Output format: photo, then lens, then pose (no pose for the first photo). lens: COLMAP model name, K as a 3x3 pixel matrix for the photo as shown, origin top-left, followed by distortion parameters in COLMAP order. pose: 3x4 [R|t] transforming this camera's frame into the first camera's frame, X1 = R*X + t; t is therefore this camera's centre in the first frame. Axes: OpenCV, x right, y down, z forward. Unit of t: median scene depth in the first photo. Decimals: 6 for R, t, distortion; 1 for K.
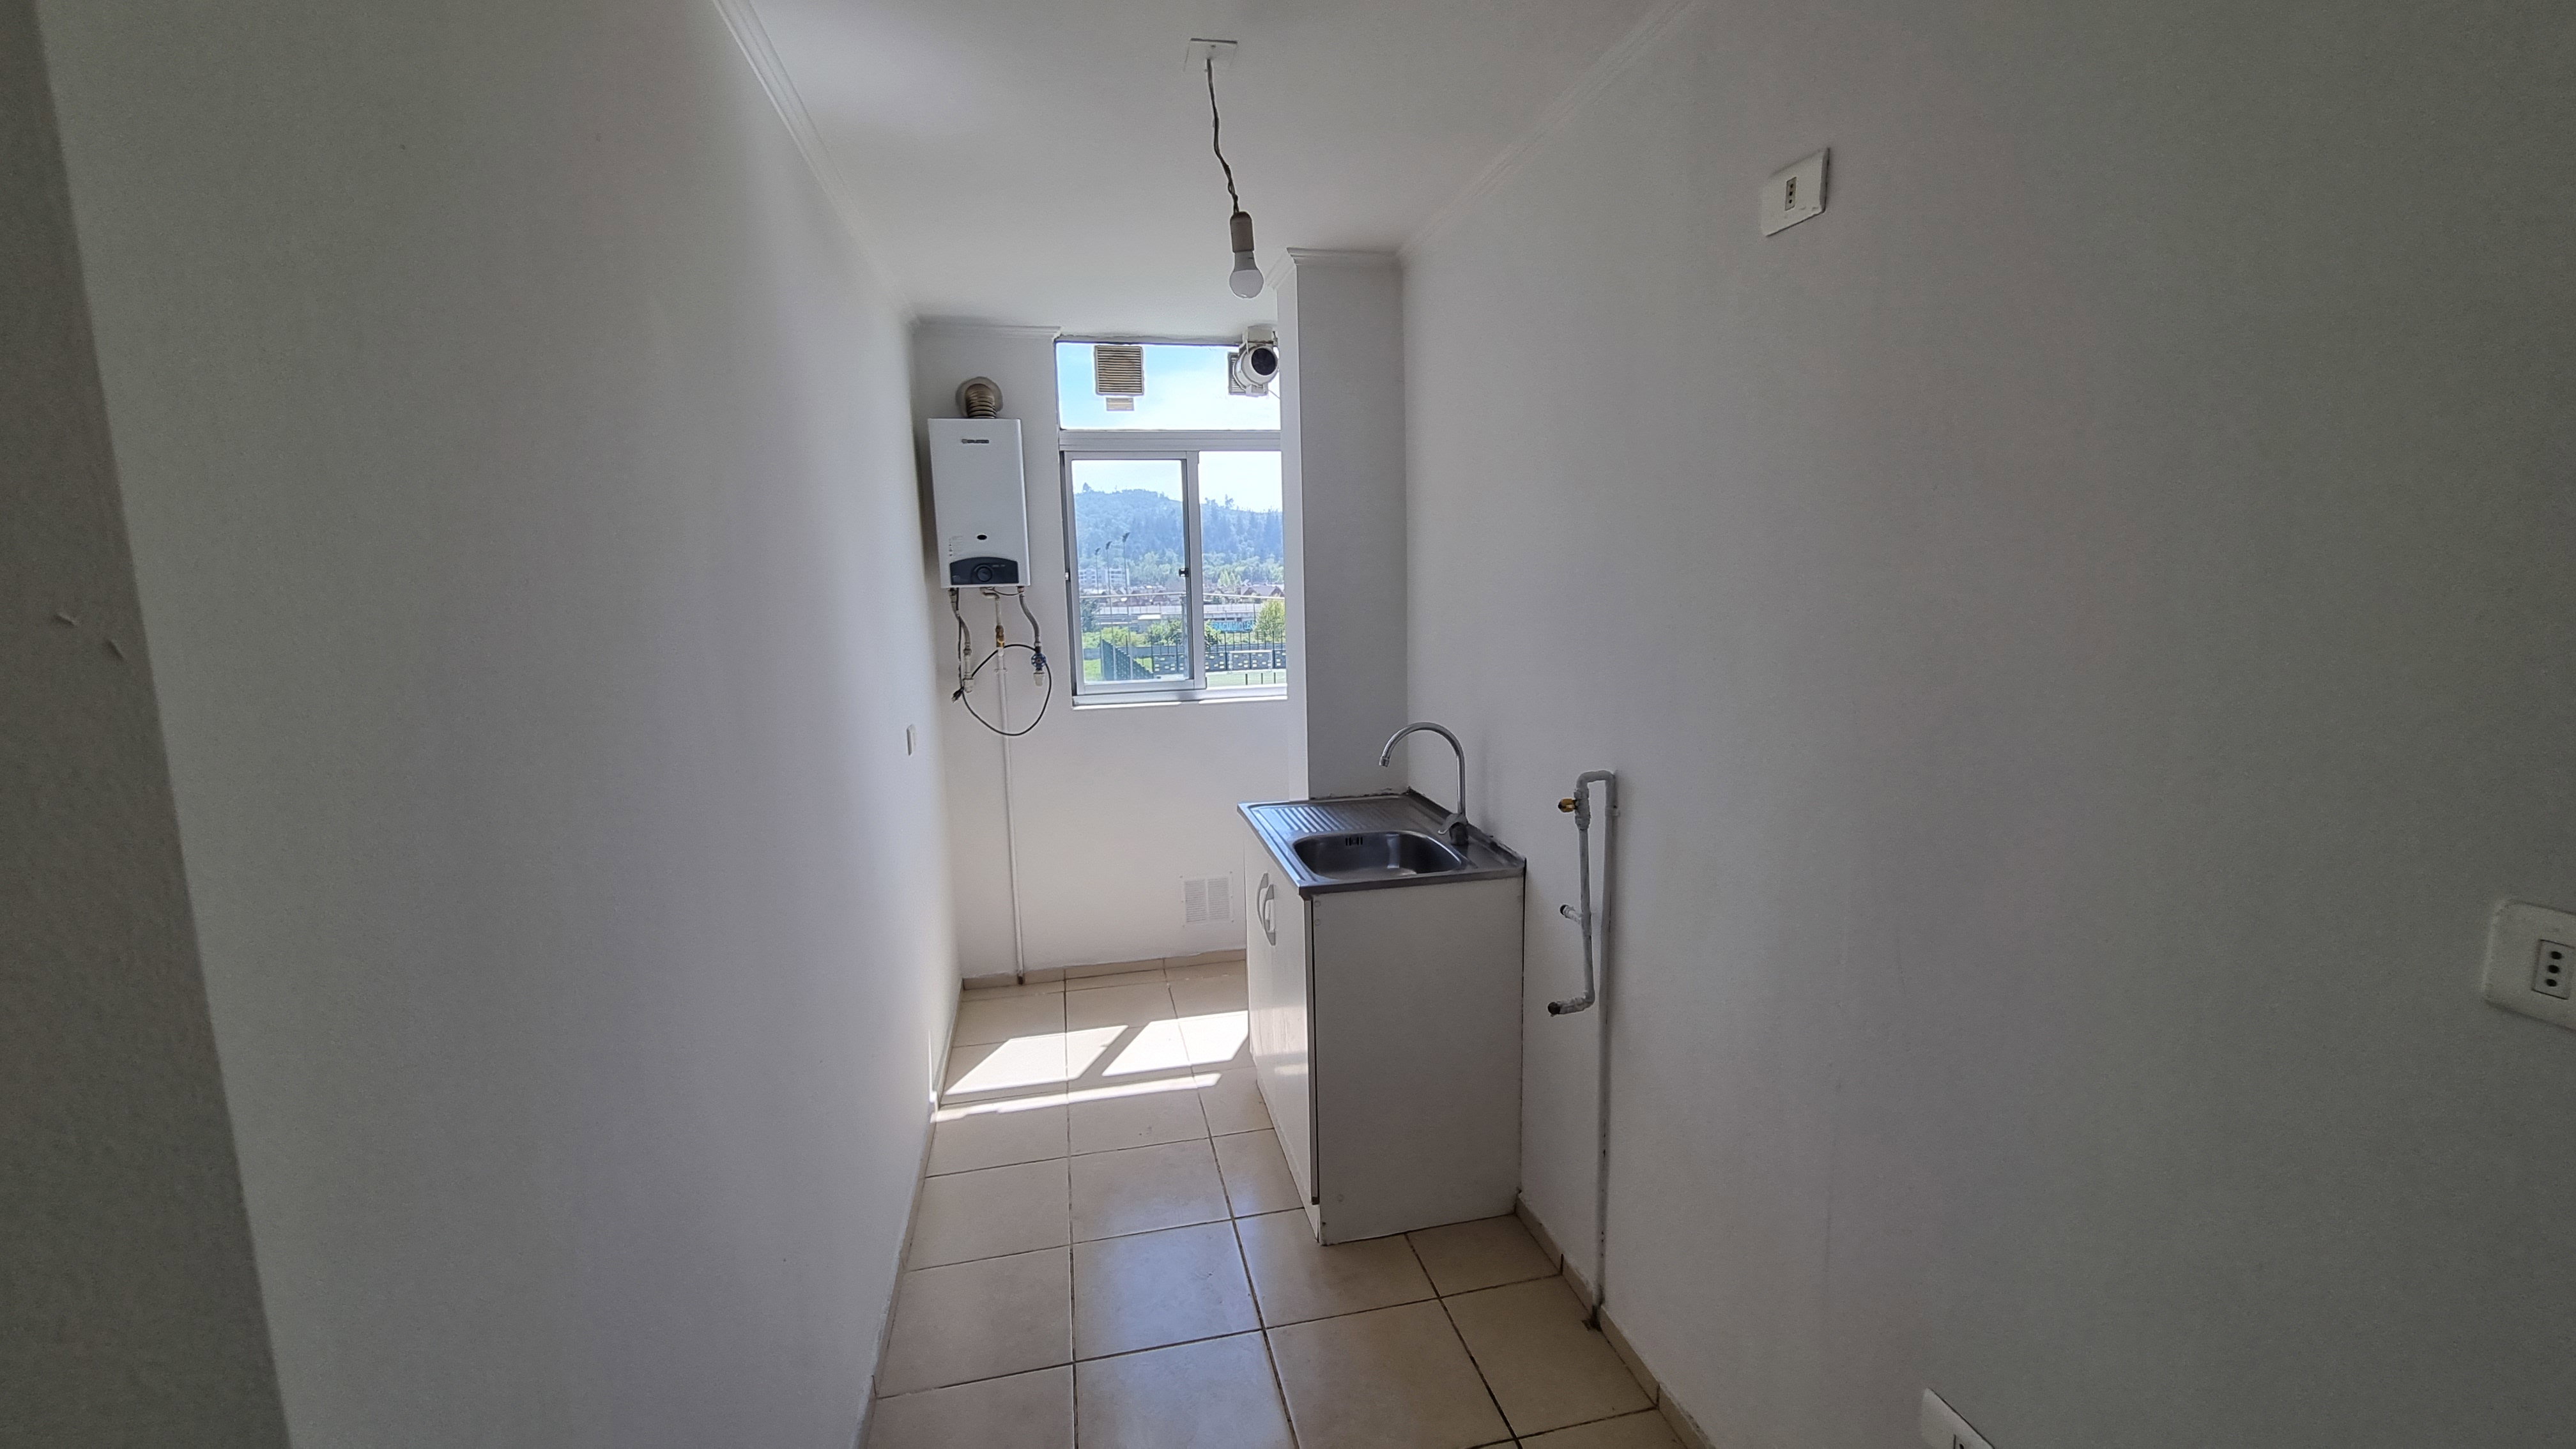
lens RADIAL K [[1062.2, 0, 1289.0], [0, 1062.2, 737.5], [0, 0, 1]] dist [0.000597, -0.000513]
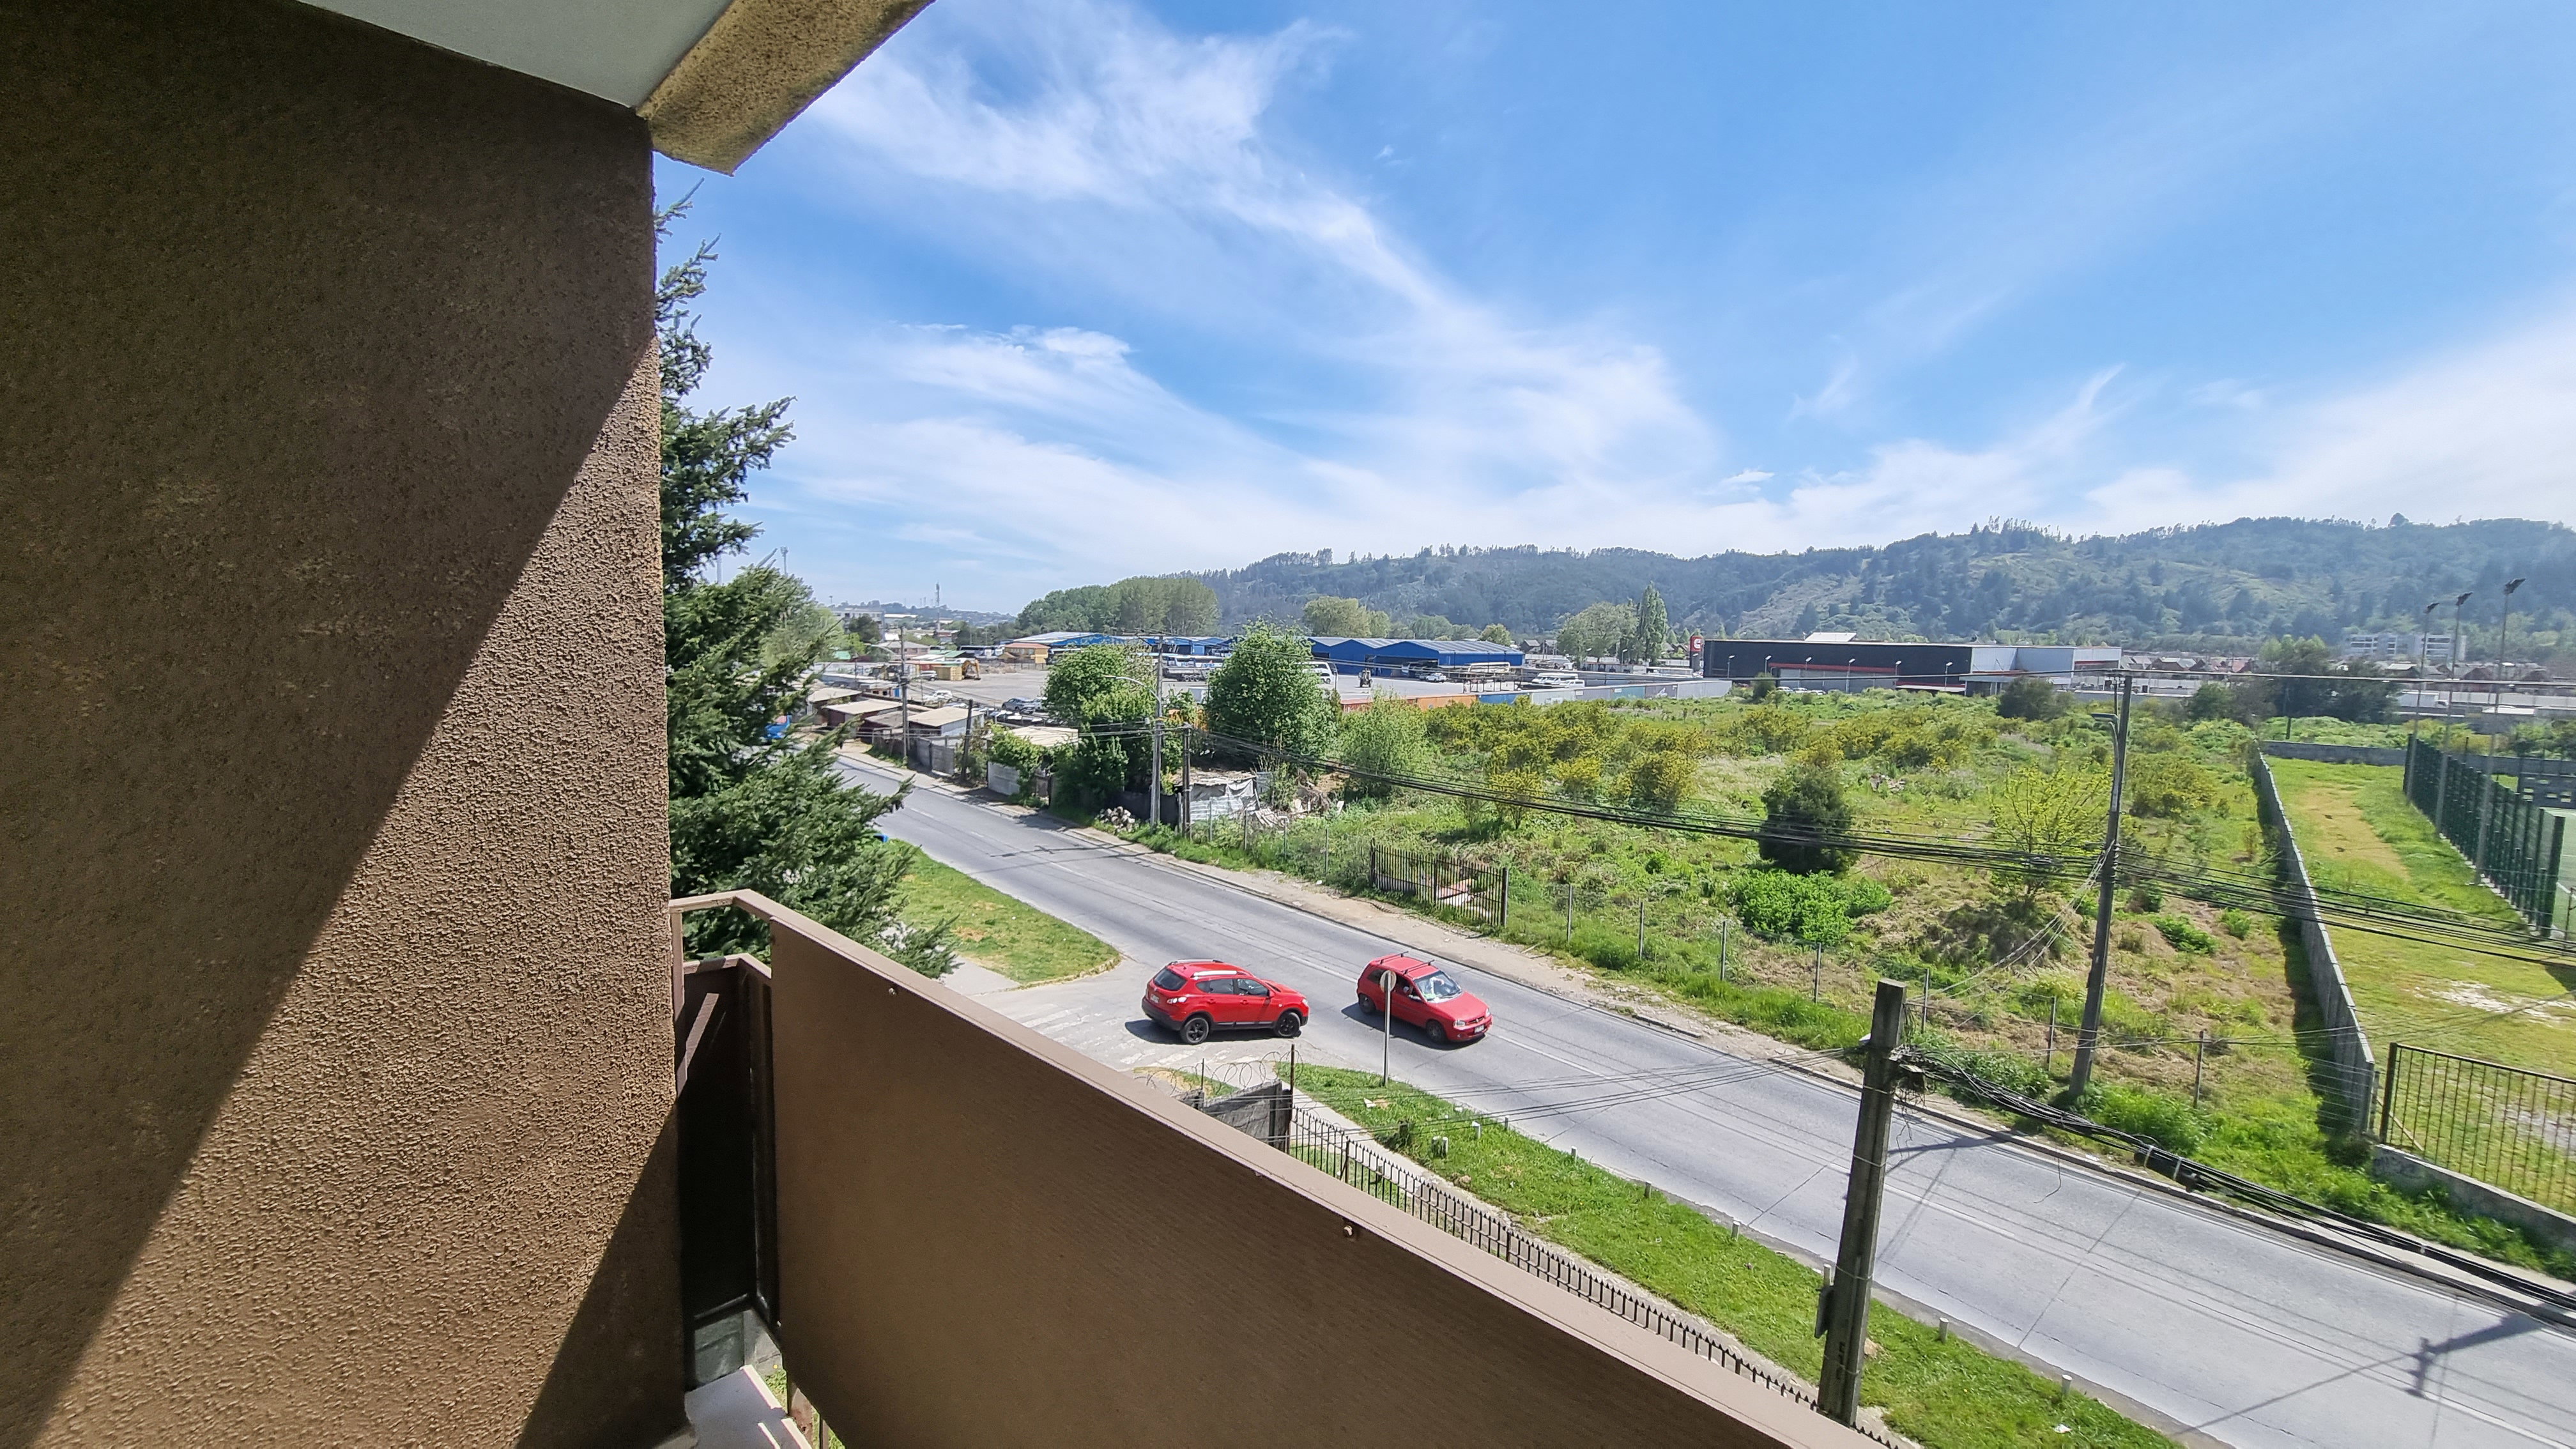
lens RADIAL K [[1062.2, 0, 1278.2], [0, 1062.2, 732.2], [0, 0, 1]] dist [0.000597, -0.000513]
pose [[0.551876, 0.113152, -0.826214, -0.045728], [-0.156748, 0.987168, 0.030493, -0.021066], [0.819062, 0.112679, 0.562531, 0.188599]]
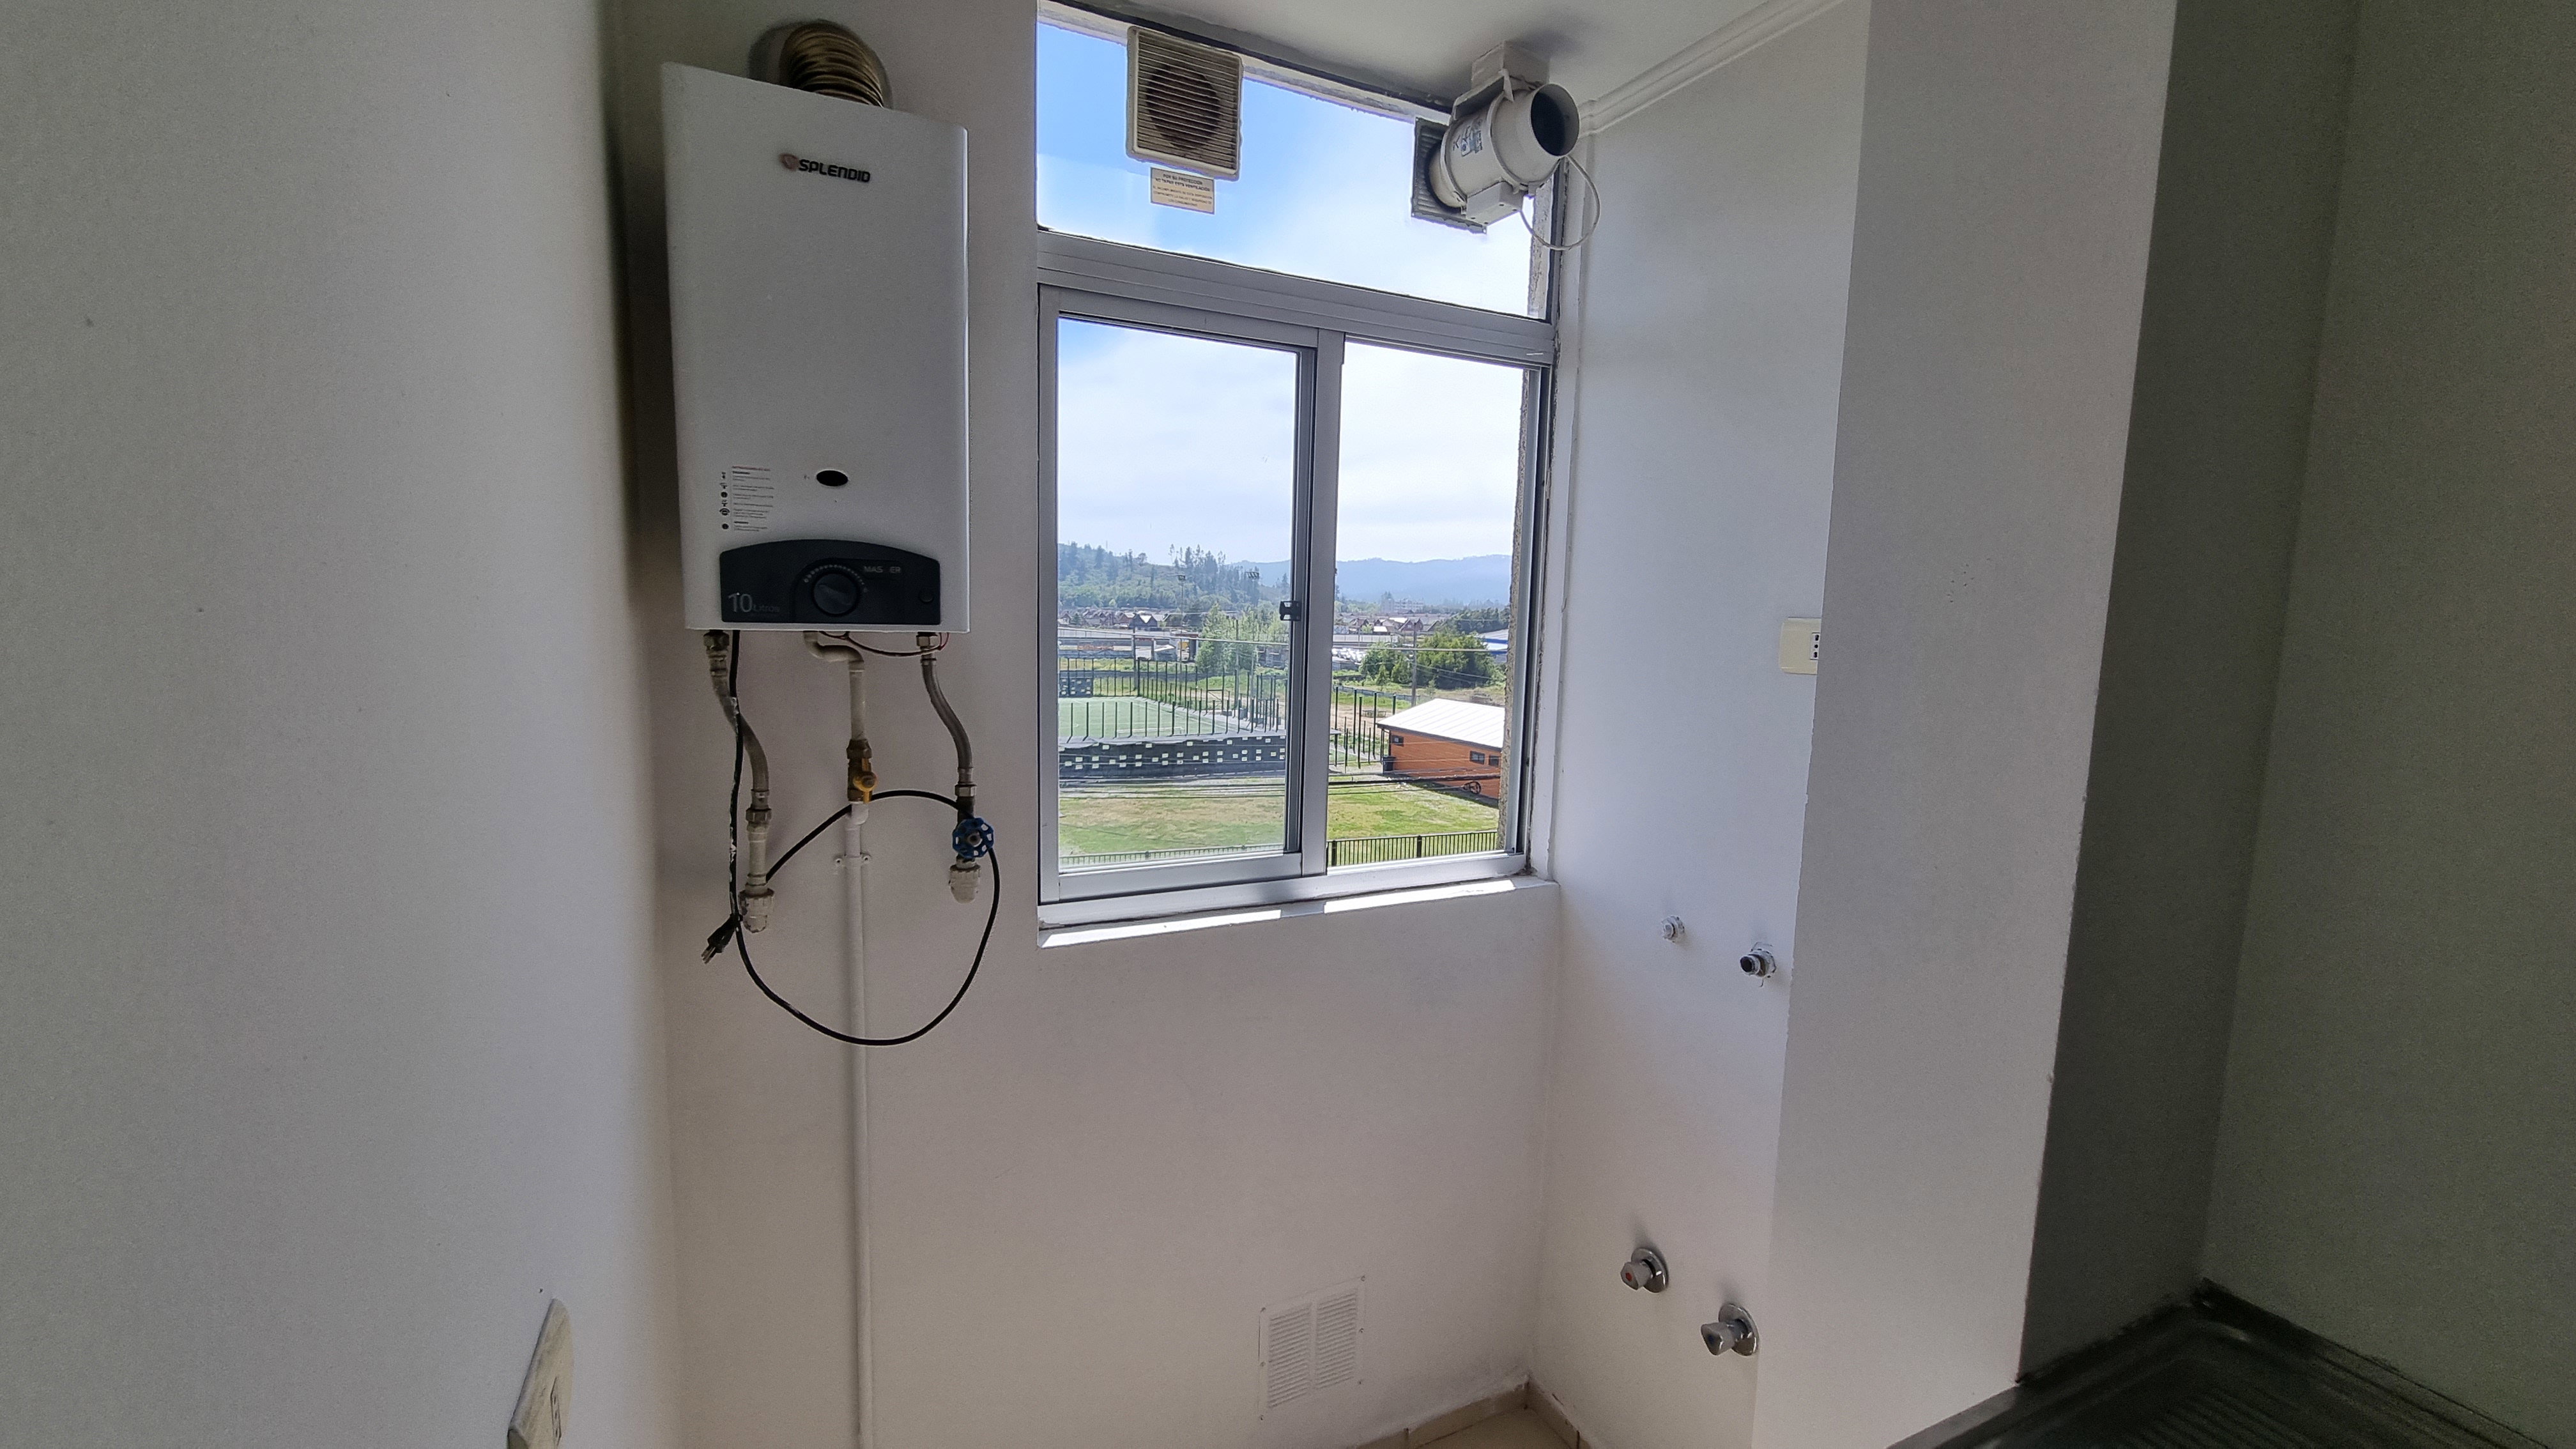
lens RADIAL K [[1062.2, 0, 1295.7], [0, 1062.2, 730.3], [0, 0, 1]] dist [0.000597, -0.000513]
pose [[0.971775, 0.020878, 0.234983, -0.212709], [-0.011300, 0.999052, -0.042035, -0.094501], [-0.235638, 0.038193, 0.971090, 0.617558]]
